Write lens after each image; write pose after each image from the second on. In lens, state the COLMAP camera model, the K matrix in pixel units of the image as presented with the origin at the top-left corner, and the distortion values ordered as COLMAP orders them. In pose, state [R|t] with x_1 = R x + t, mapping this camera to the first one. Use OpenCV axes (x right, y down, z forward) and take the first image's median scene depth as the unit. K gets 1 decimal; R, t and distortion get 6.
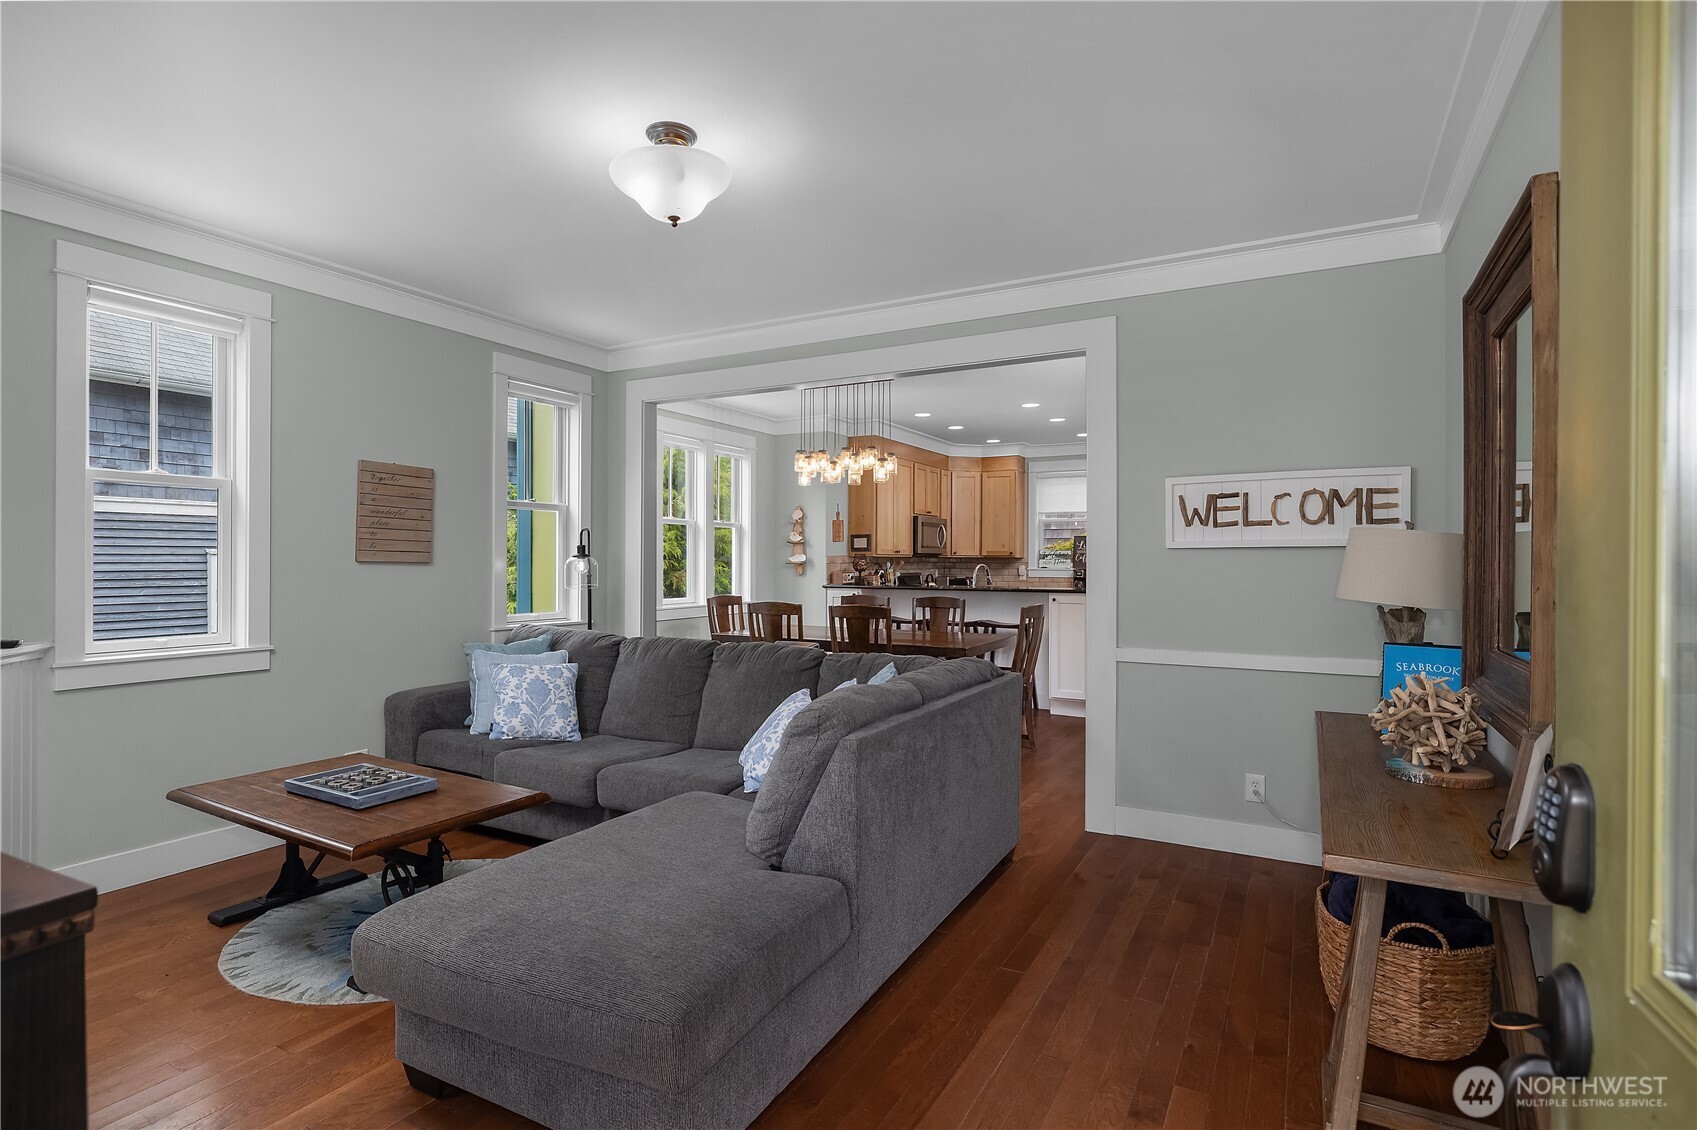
lens RADIAL K [[866.3, 0, 838.4], [0, 866.3, 562.8], [0, 0, 1]] dist [-0.019811, 0.000319]
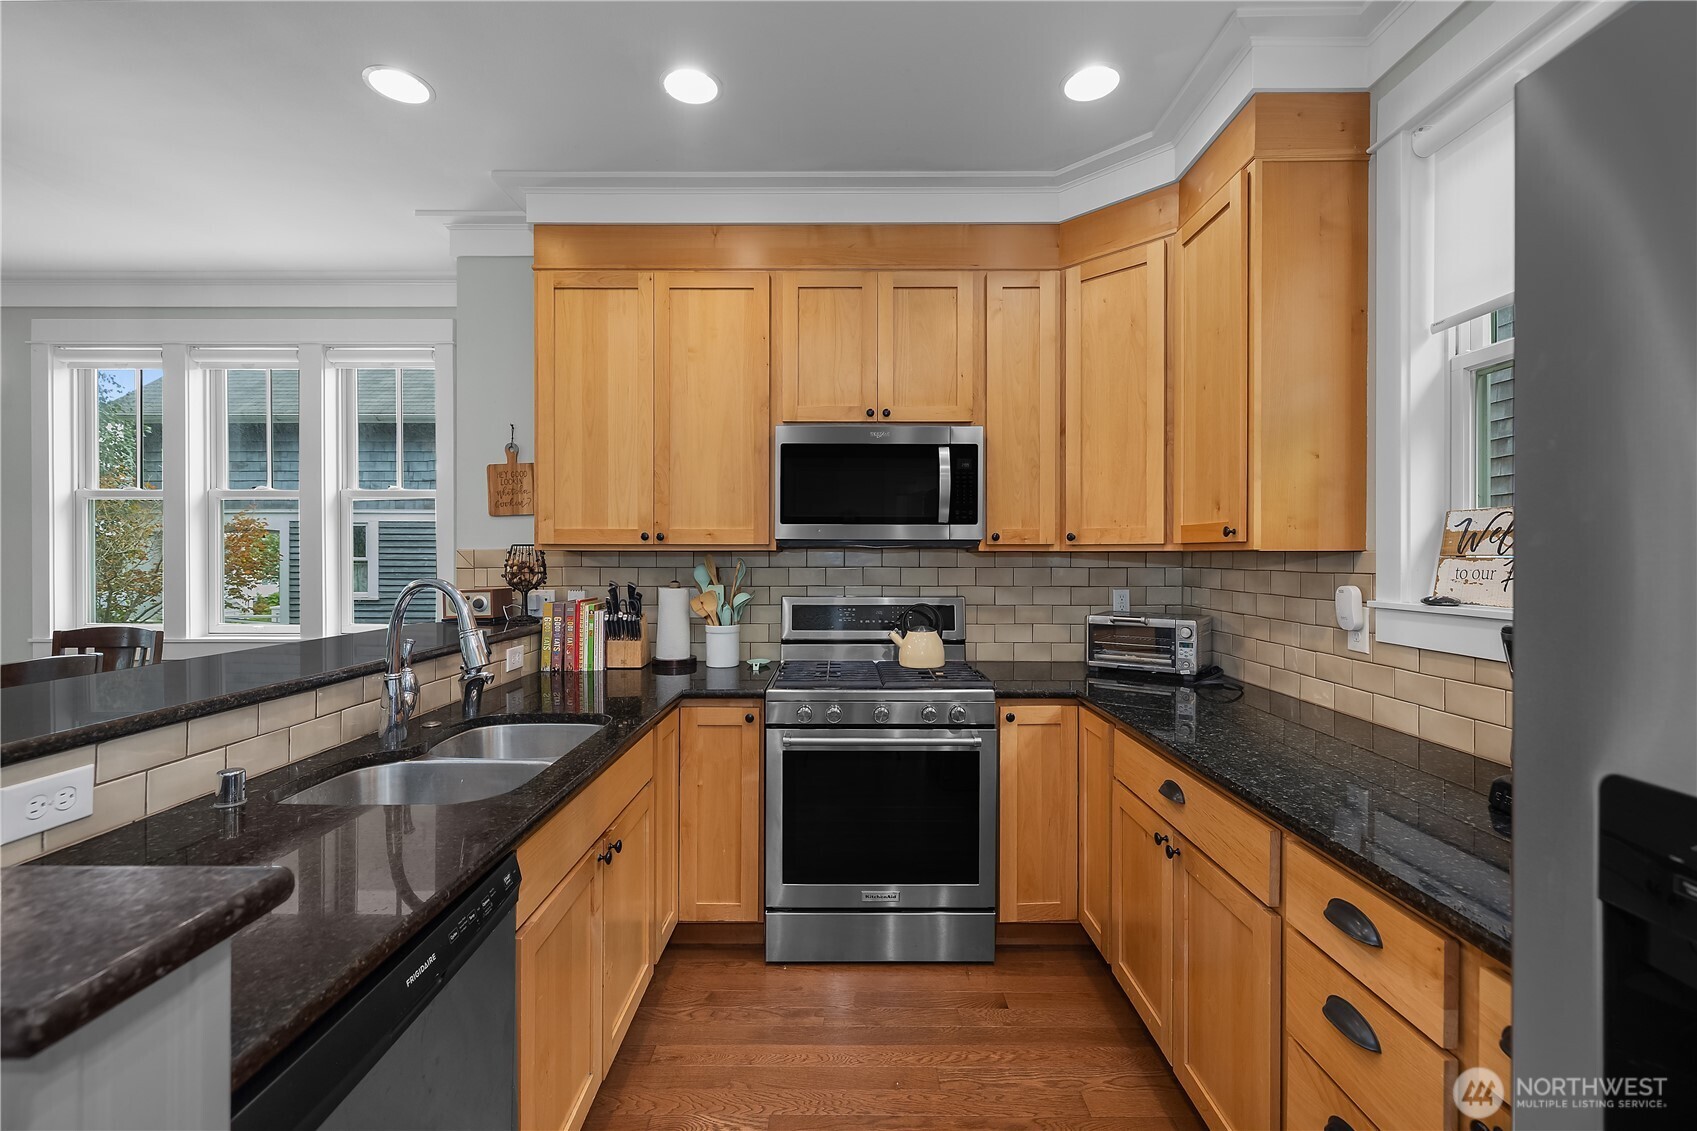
lens RADIAL K [[733.4, 0, 832.2], [0, 733.4, 560.0], [0, 0, 1]] dist [0.003344, 0.000666]
pose [[0.479009, -0.000532, -0.877810, 0.578843], [-0.004310, 0.999986, -0.002957, -0.004065], [0.877800, 0.005200, 0.479000, 1.459336]]
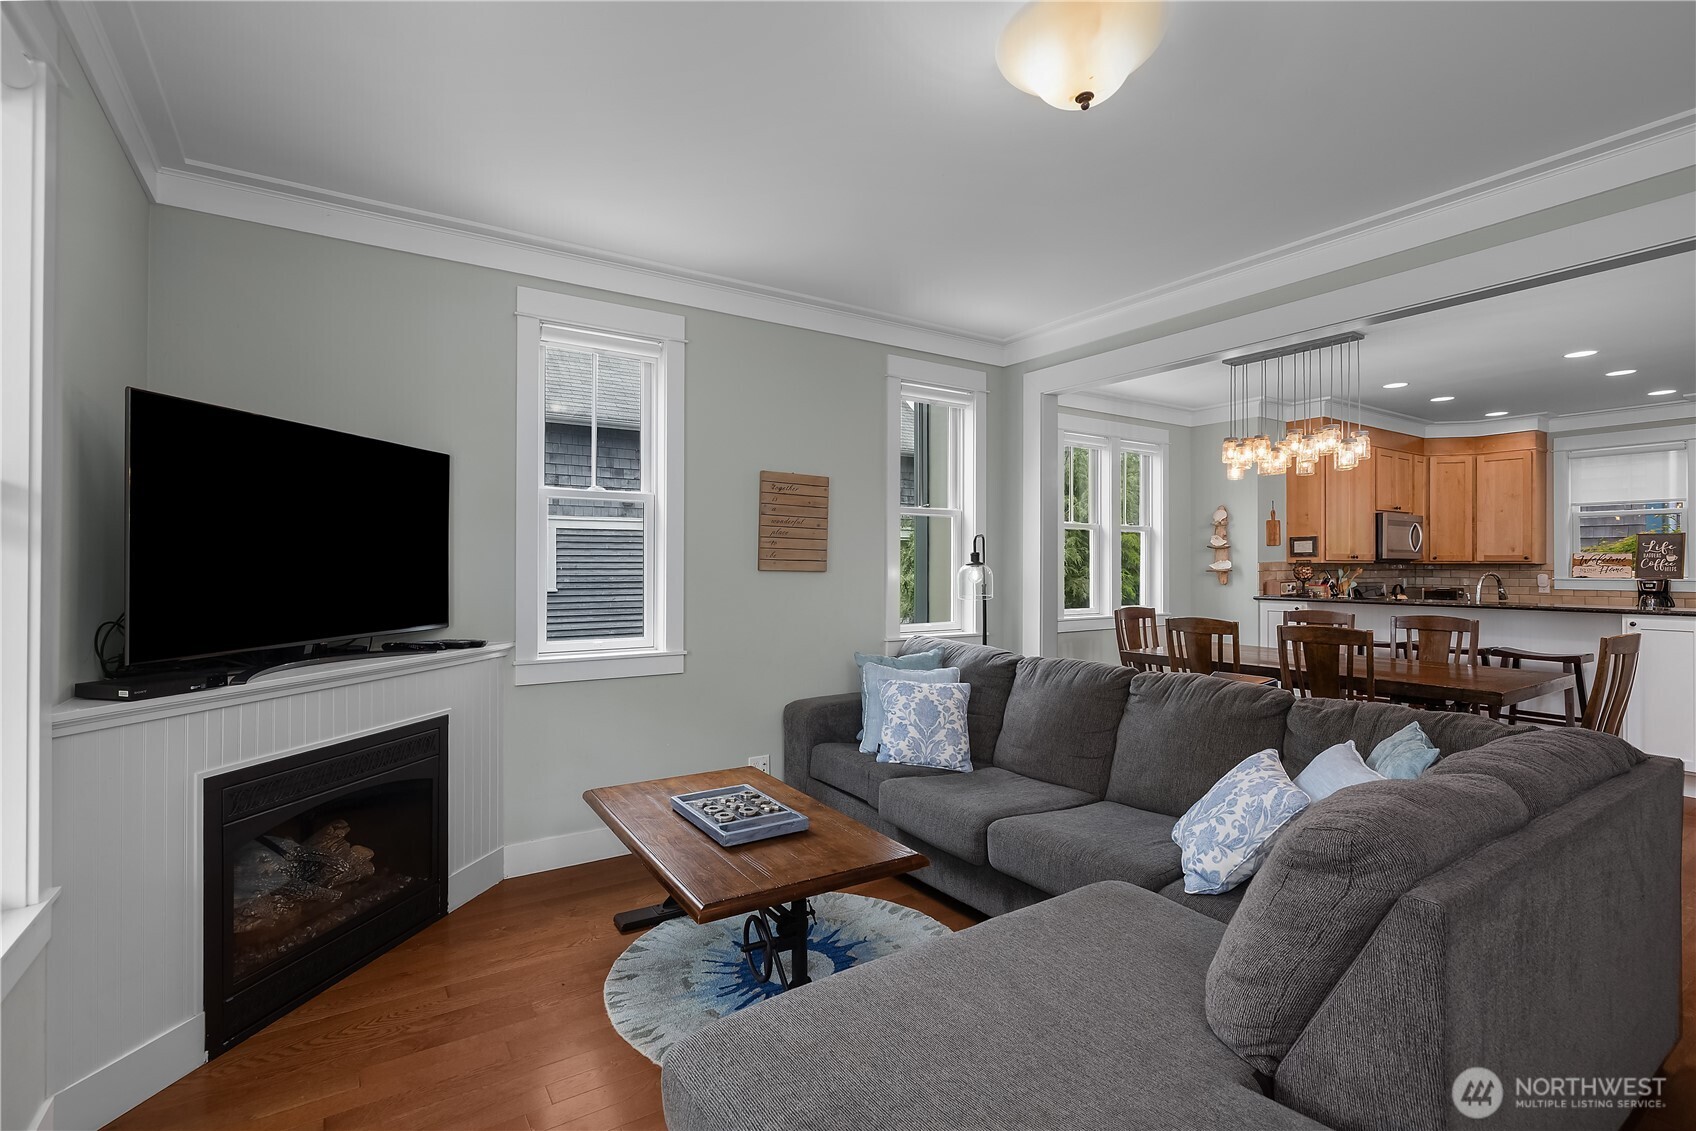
lens RADIAL K [[789.2, 0, 837.9], [0, 789.2, 559.3], [0, 0, 1]] dist [0.008056, -0.000692]
pose [[0.889031, -0.005159, -0.457817, -0.037675], [-0.000048, 0.999935, -0.011360, -0.003157], [0.457846, 0.010122, 0.888974, 0.166154]]
